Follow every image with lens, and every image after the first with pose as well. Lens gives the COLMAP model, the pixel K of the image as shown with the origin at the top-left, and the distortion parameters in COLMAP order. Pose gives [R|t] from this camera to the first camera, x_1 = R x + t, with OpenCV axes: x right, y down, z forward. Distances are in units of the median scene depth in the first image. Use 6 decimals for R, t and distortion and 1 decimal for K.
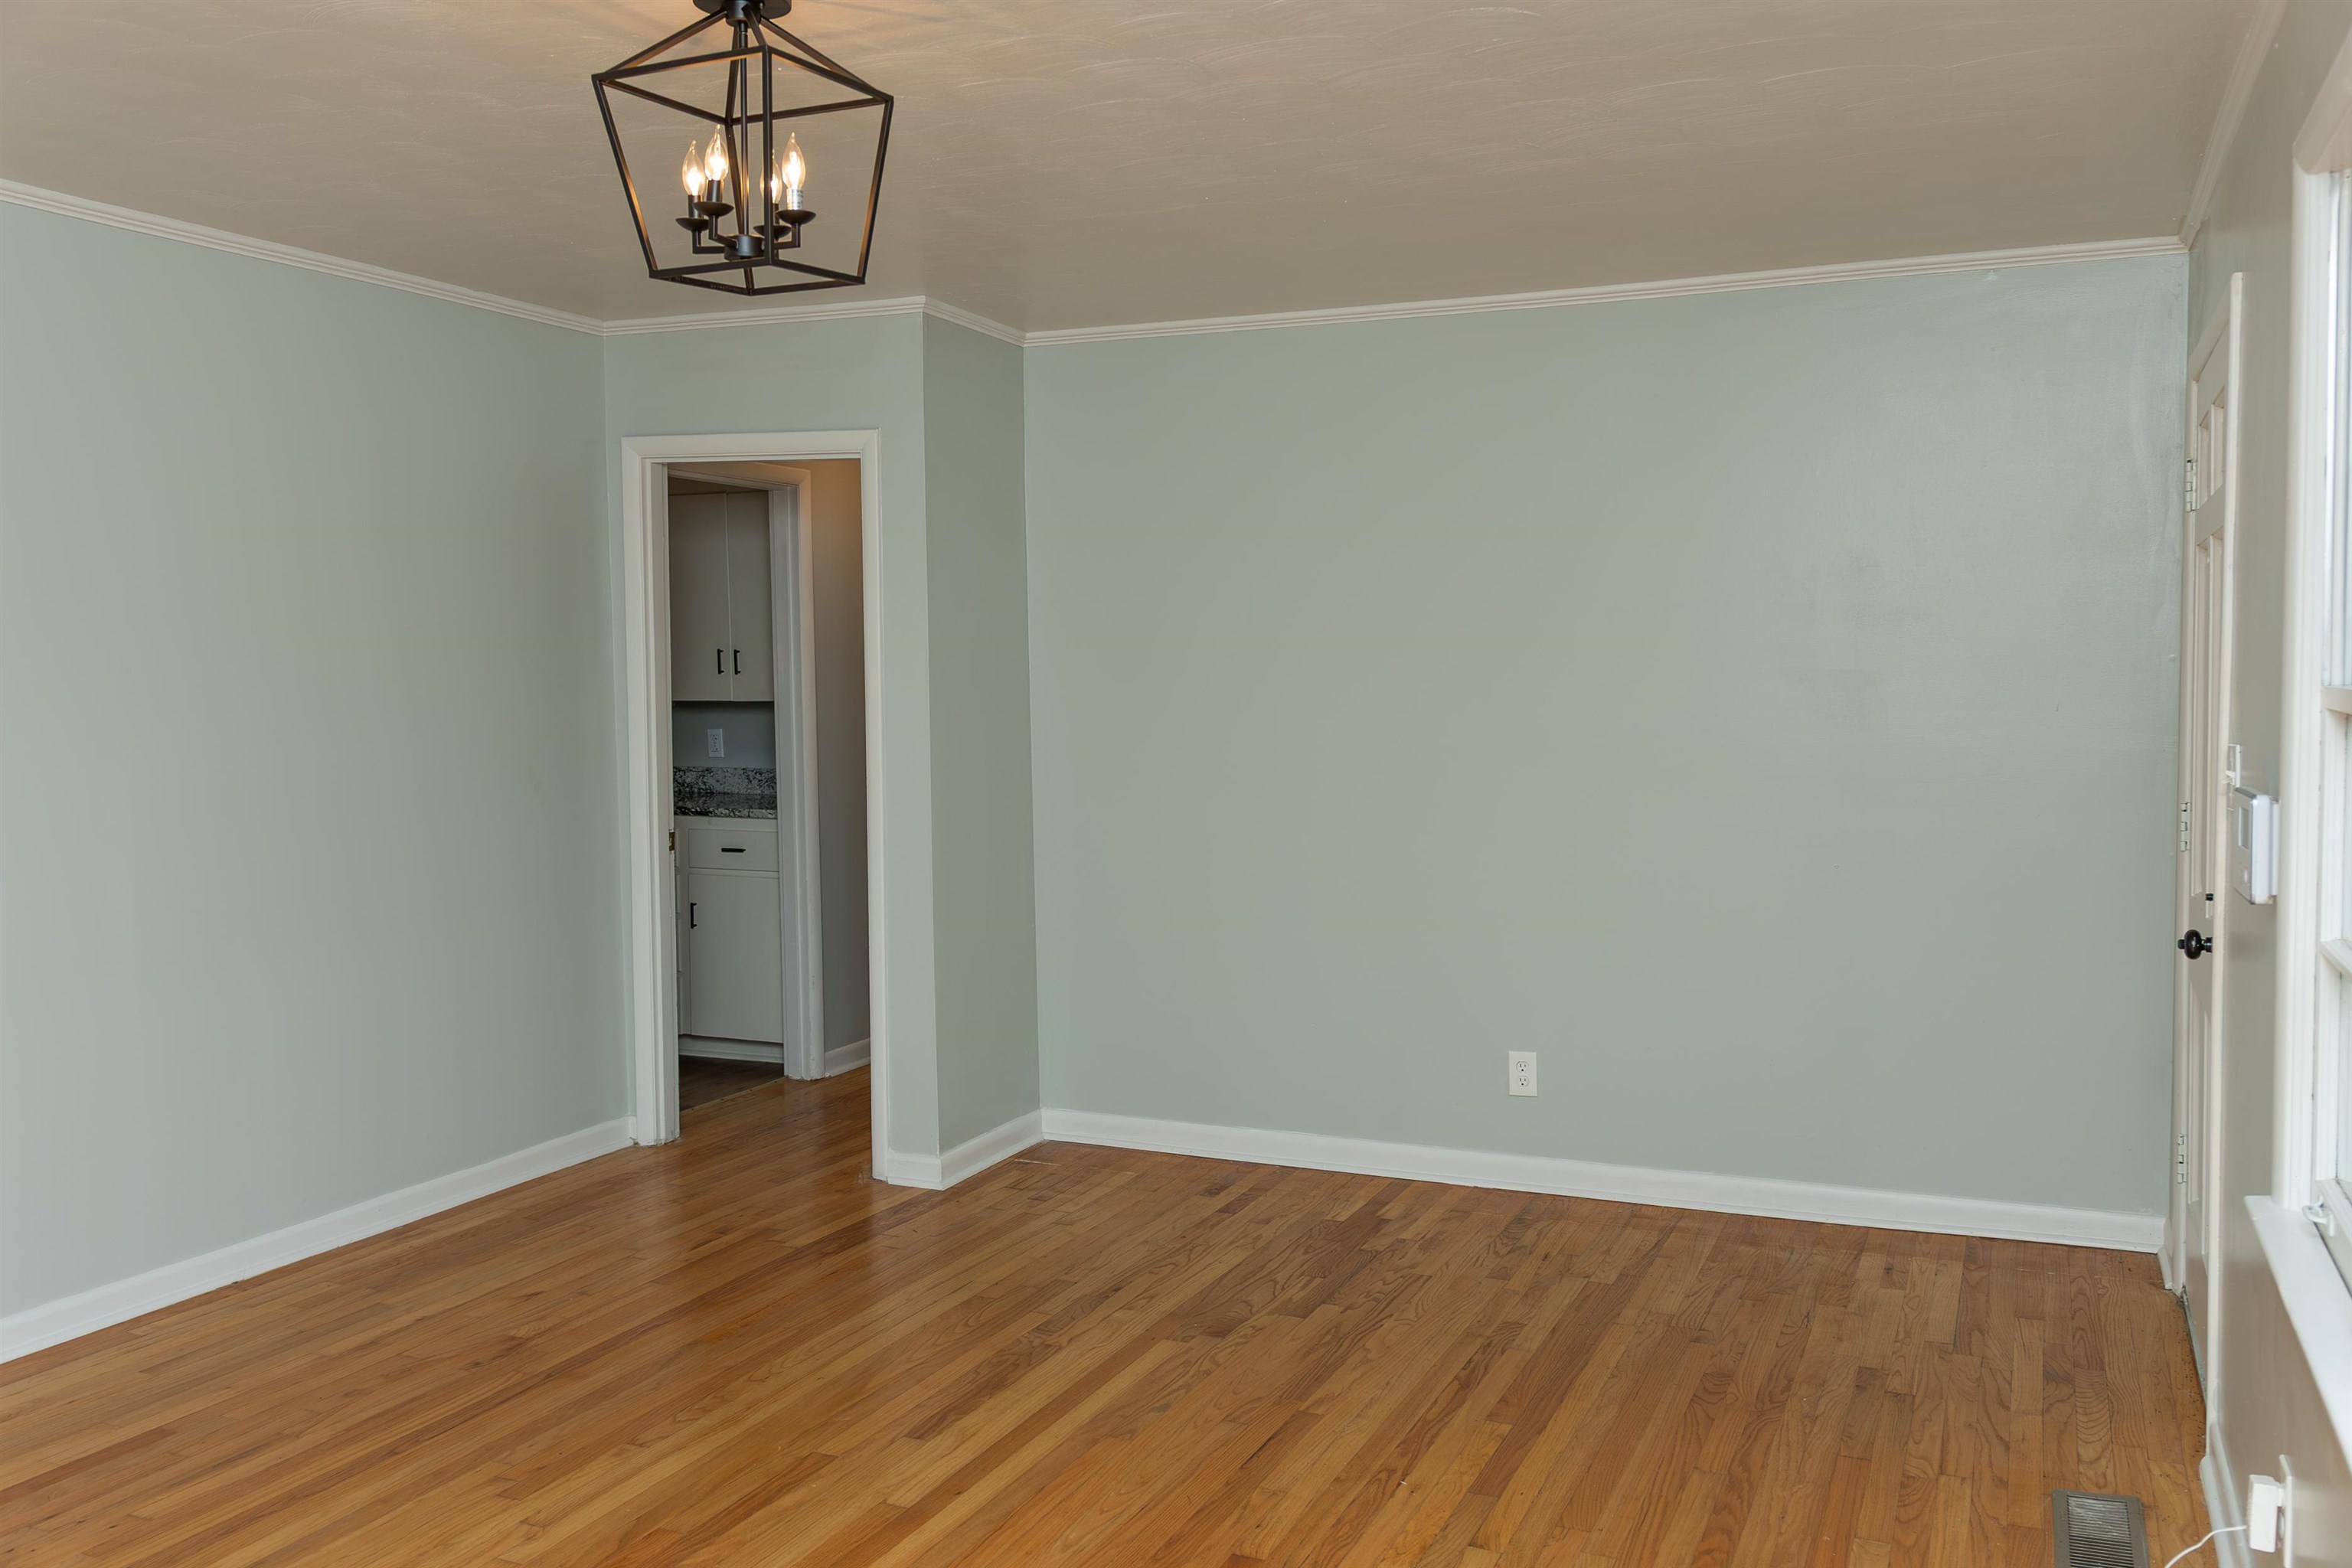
lens RADIAL K [[1913.3, 0, 1186.5], [0, 1913.3, 772.9], [0, 0, 1]] dist [0.015935, -0.009866]
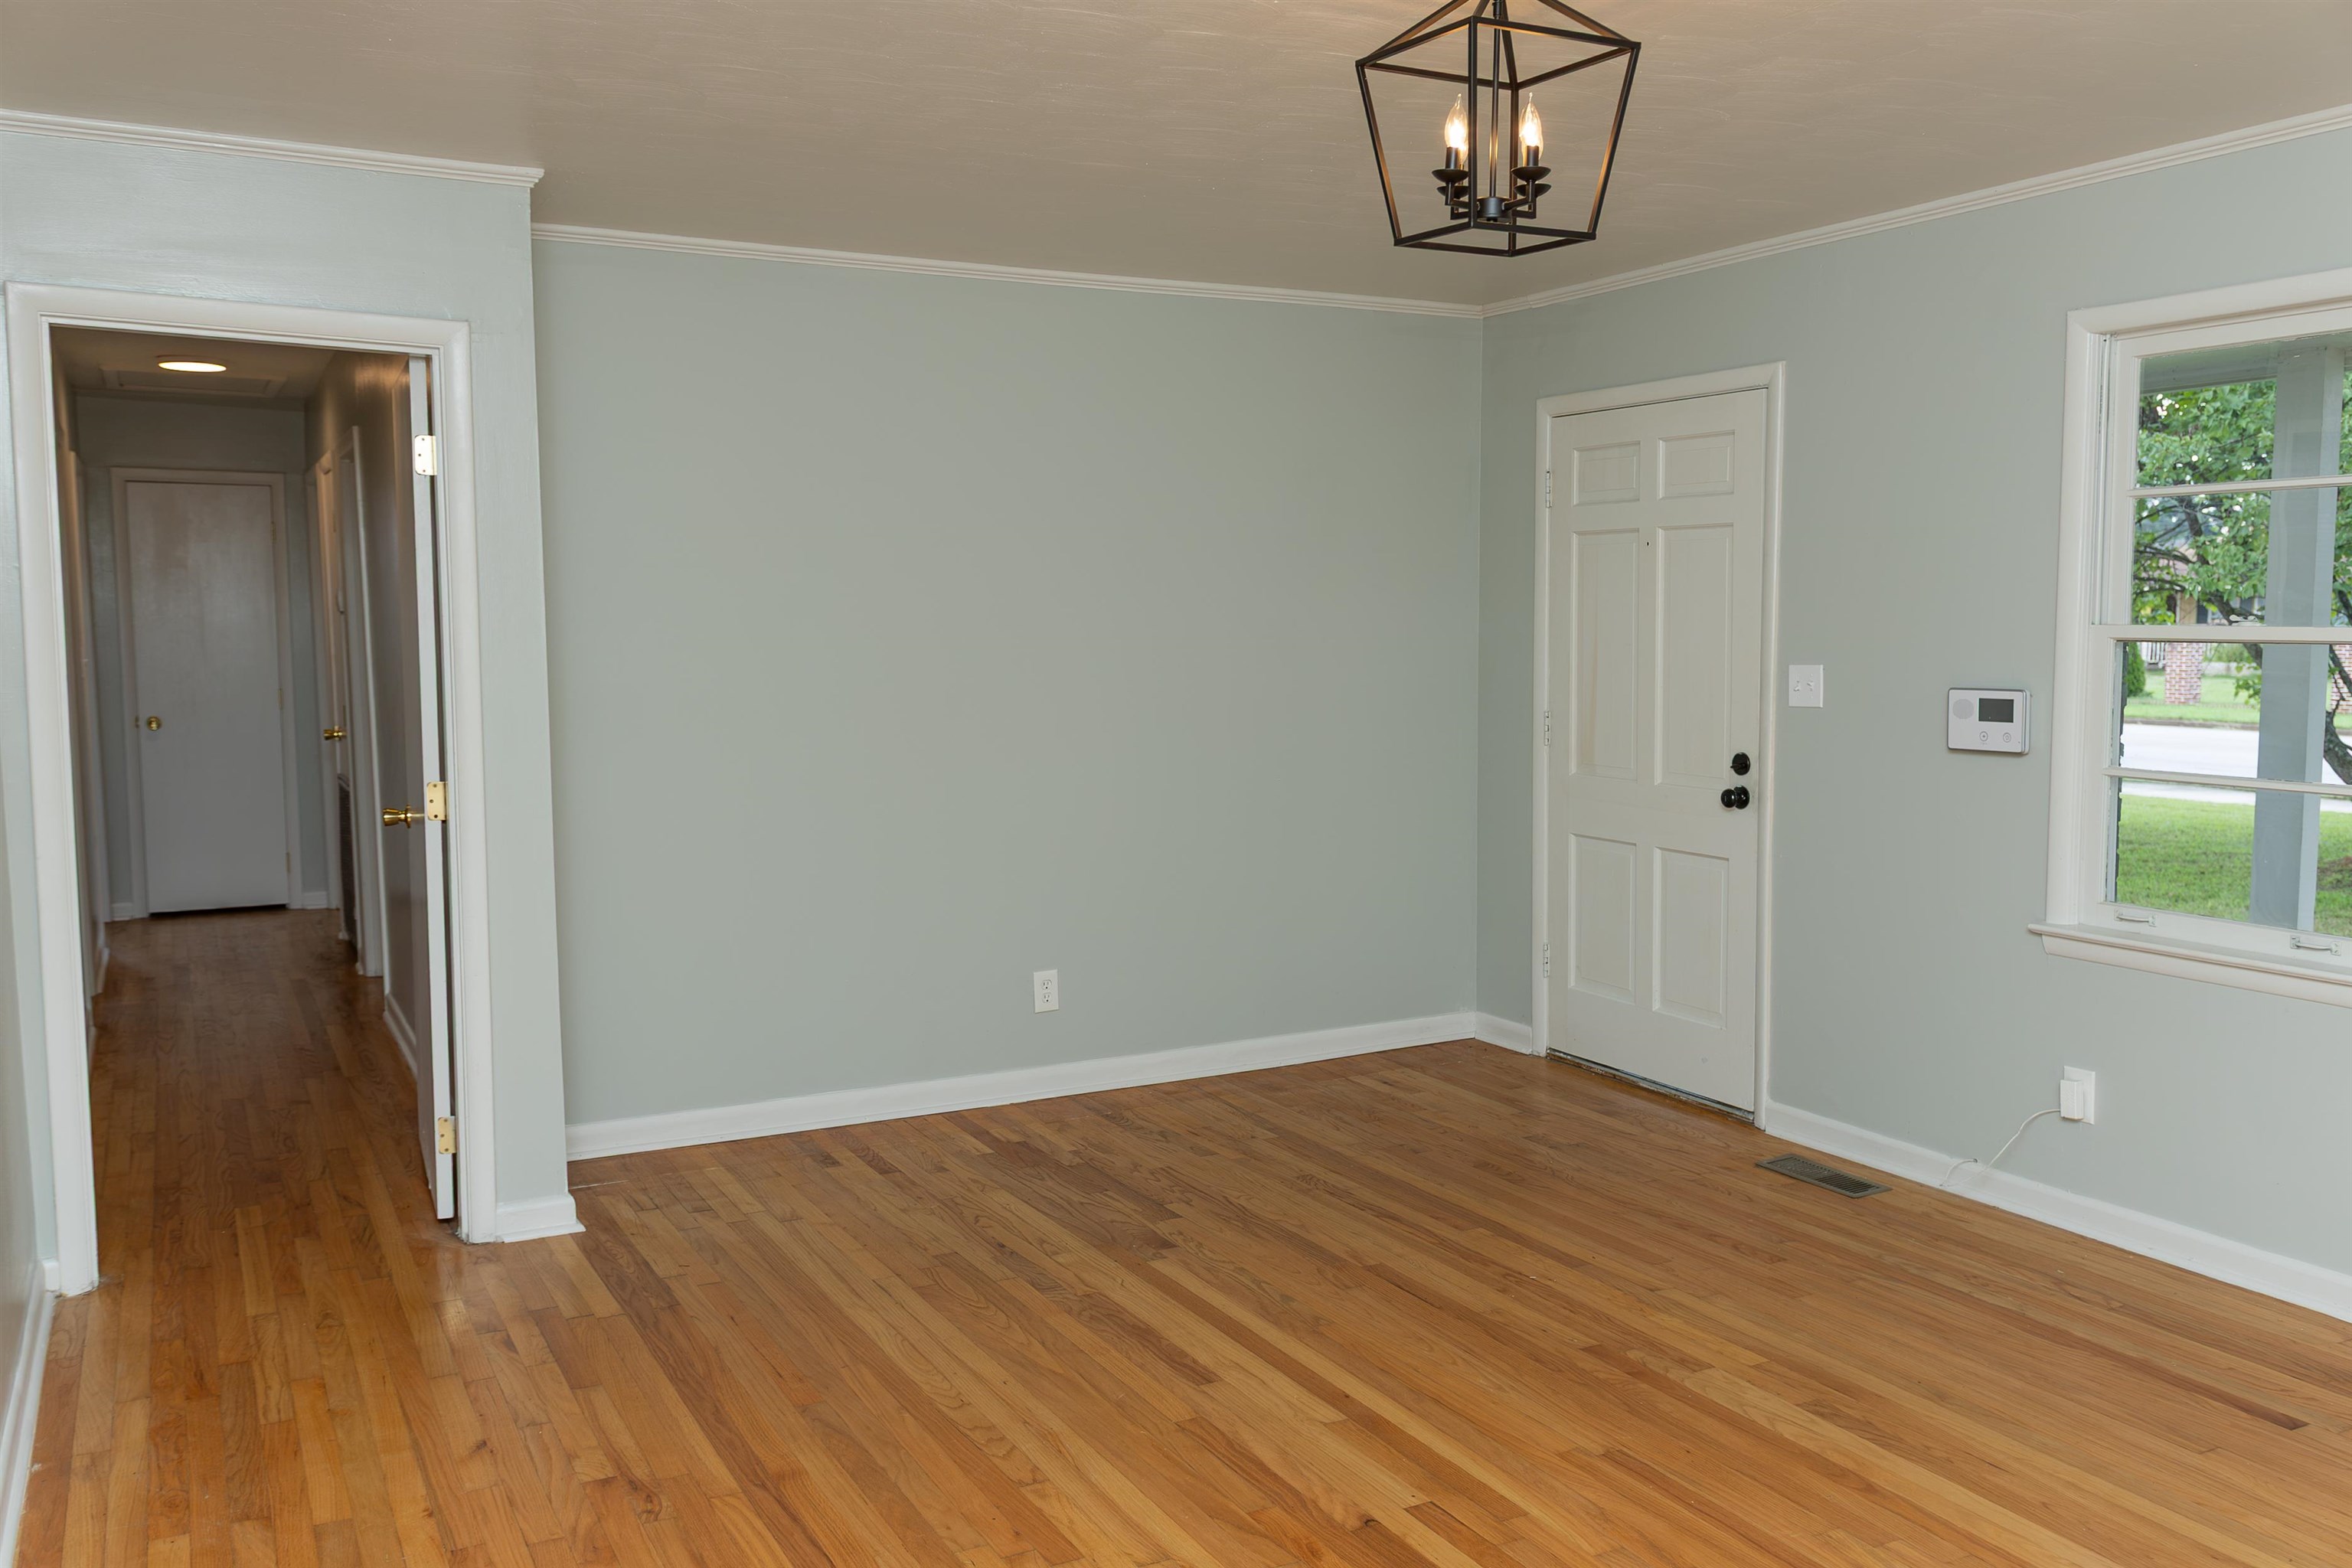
lens RADIAL K [[1913.3, 0, 1180.5], [0, 1913.3, 797.9], [0, 0, 1]] dist [0.015935, -0.009866]
pose [[0.623251, -0.073382, 0.778571, -0.782359], [0.044059, 0.997301, 0.058728, -0.017430], [-0.780780, -0.002299, 0.624802, 0.326721]]
